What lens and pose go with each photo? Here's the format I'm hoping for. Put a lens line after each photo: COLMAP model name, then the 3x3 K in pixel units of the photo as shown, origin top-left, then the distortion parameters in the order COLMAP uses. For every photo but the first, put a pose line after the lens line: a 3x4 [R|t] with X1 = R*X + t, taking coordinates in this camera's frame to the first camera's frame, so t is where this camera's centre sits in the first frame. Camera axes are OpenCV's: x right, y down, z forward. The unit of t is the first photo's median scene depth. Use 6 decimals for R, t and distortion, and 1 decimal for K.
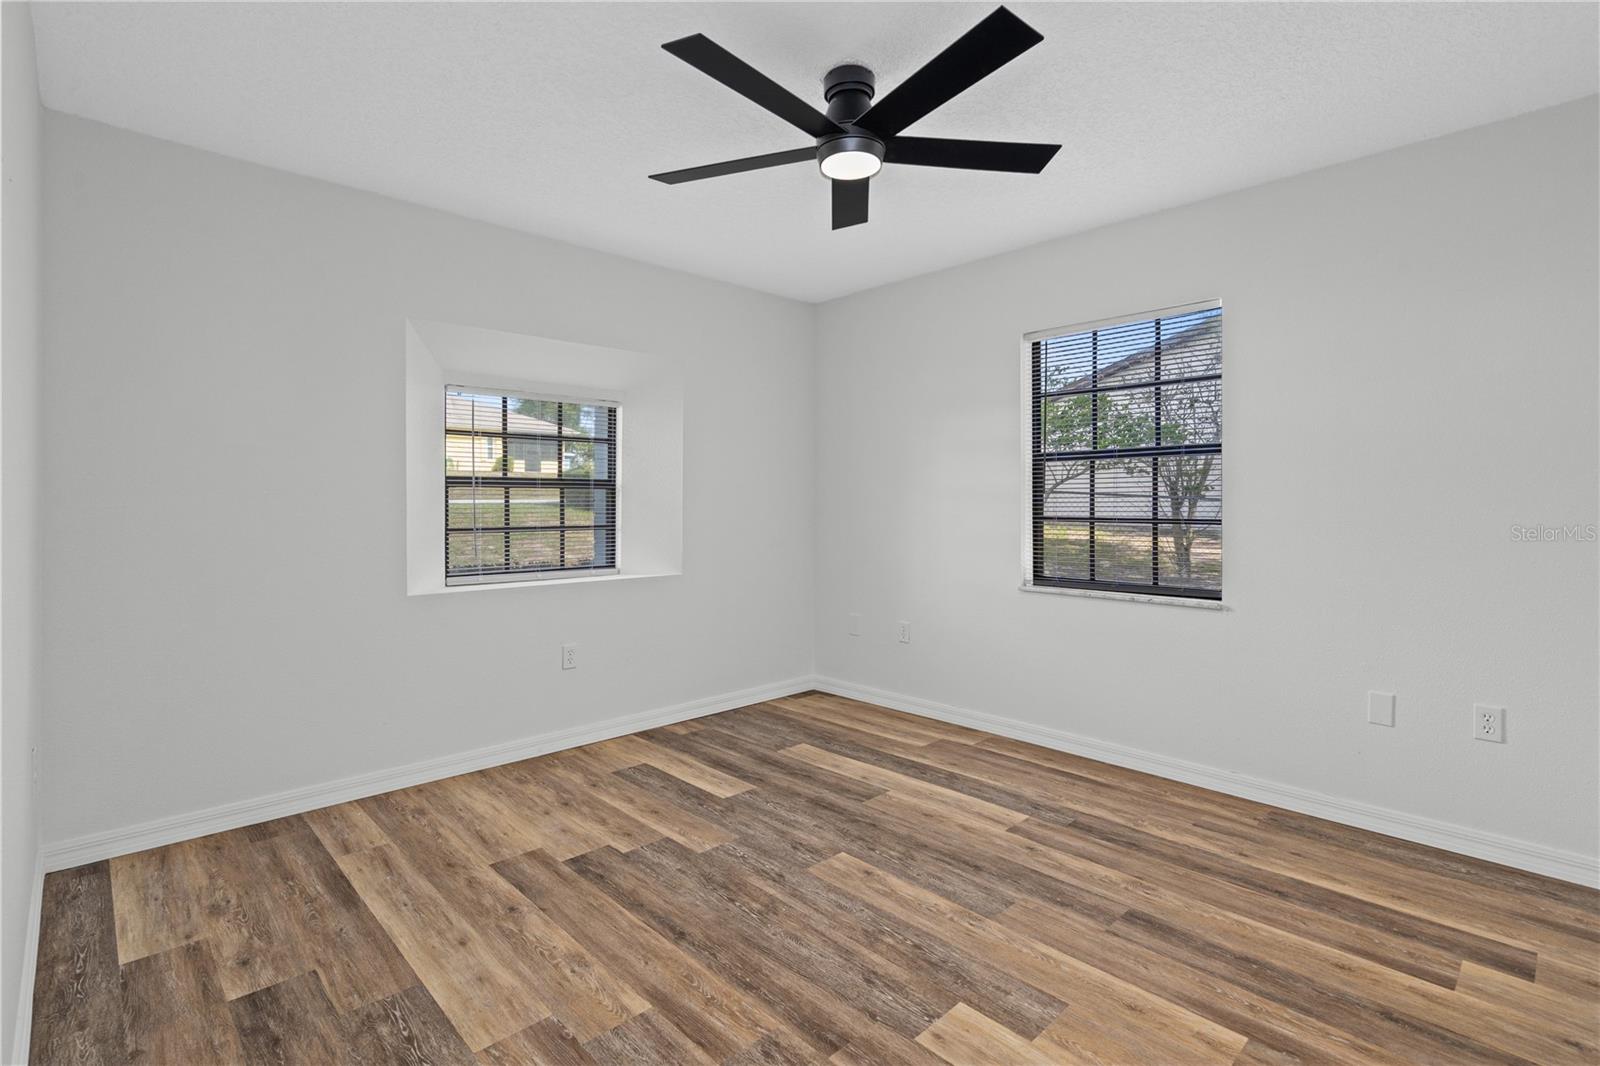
lens RADIAL K [[750.6, 0, 797.8], [0, 750.6, 517.4], [0, 0, 1]] dist [0.001929, 0.000997]
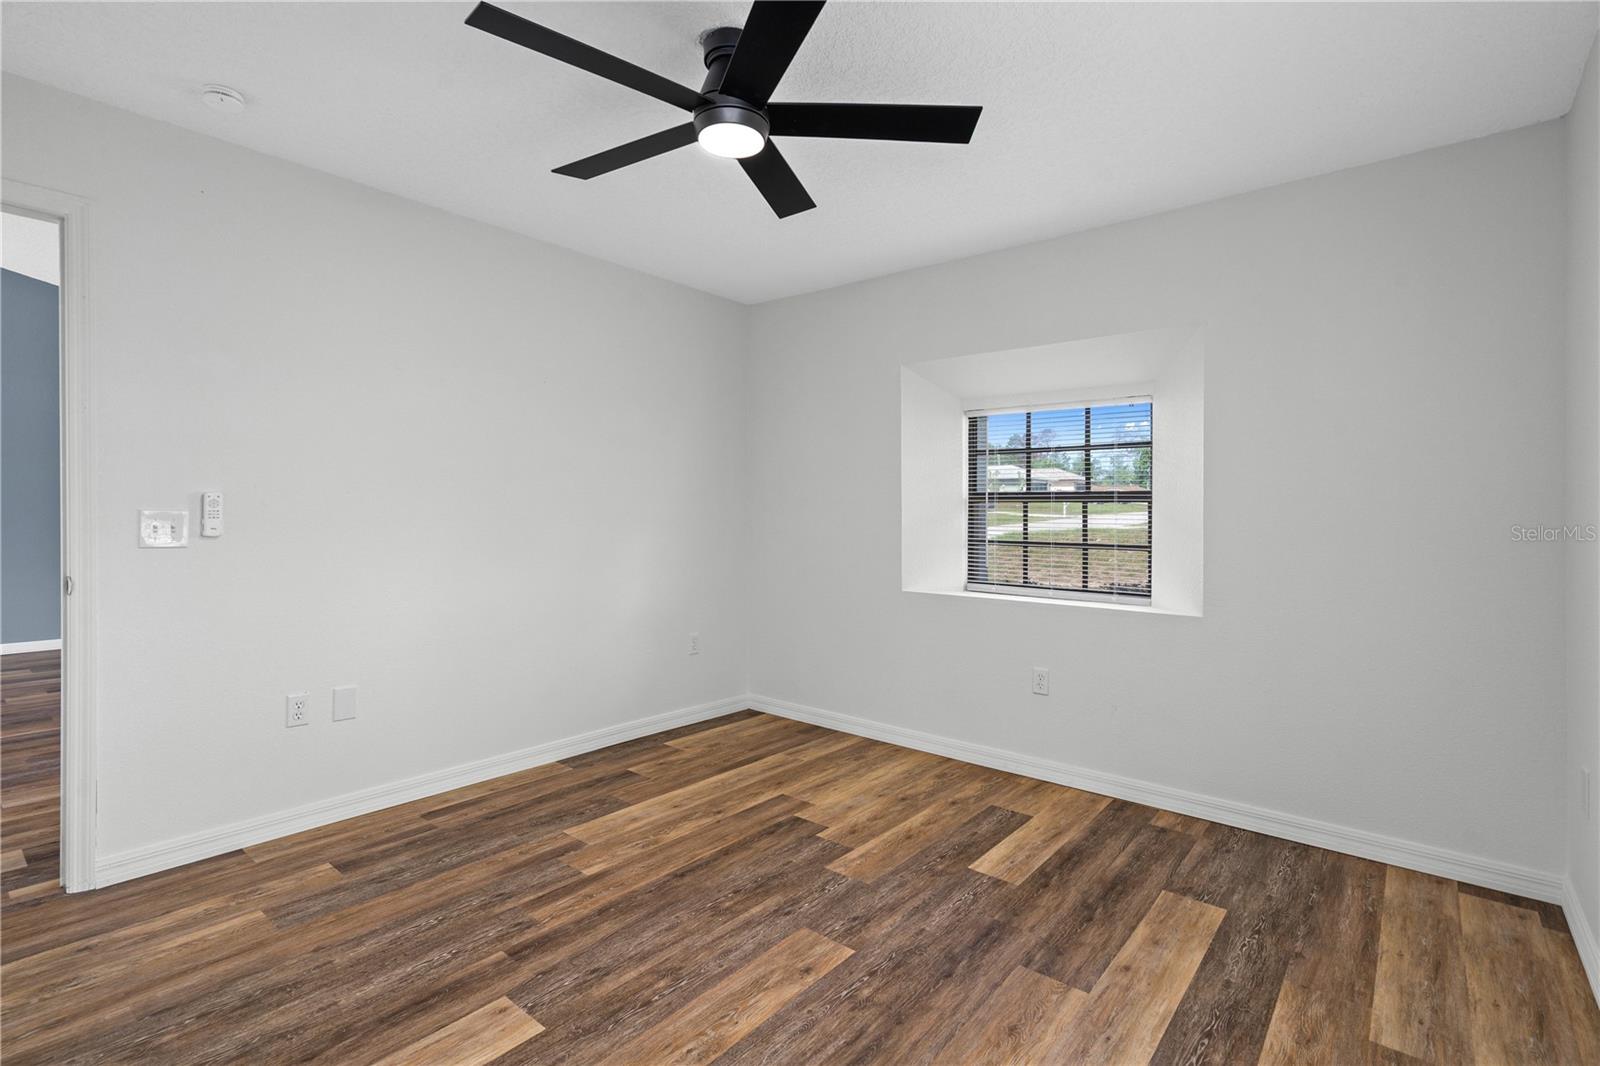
lens RADIAL K [[750.6, 0, 797.8], [0, 750.6, 517.4], [0, 0, 1]] dist [0.001929, 0.000997]
pose [[0.113775, 0.002525, -0.993503, 0.817772], [-0.031443, 0.999505, -0.001061, -0.012084], [0.993009, 0.031360, 0.113798, 0.806613]]
